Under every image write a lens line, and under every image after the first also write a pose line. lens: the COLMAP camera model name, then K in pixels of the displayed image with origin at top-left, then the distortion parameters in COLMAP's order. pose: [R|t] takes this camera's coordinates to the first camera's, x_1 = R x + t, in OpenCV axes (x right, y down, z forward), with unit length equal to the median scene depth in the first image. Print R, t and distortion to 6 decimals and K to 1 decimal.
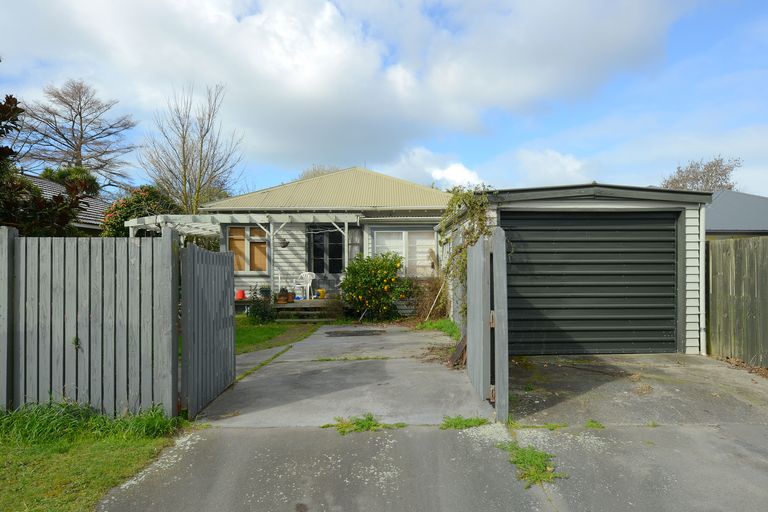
lens RADIAL K [[496.3, 0, 384.0], [0, 496.3, 256.0], [0, 0, 1]] dist [-0.000192, -0.000136]
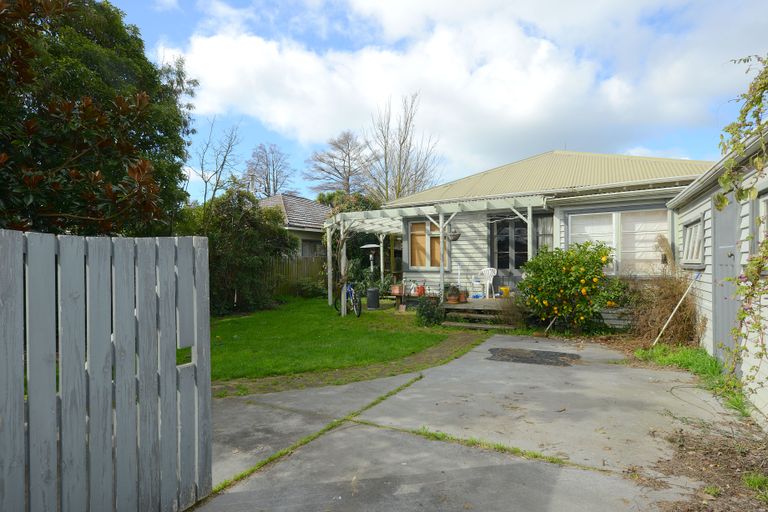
lens RADIAL K [[369.0, 0, 383.8], [0, 369.0, 268.4], [0, 0, 1]] dist [0.009821, 0.000150]
pose [[0.866162, 0.002075, -0.499759, 0.017301], [0.019495, 0.999090, 0.037935, 0.004429], [0.499383, -0.042600, 0.865333, 0.327316]]
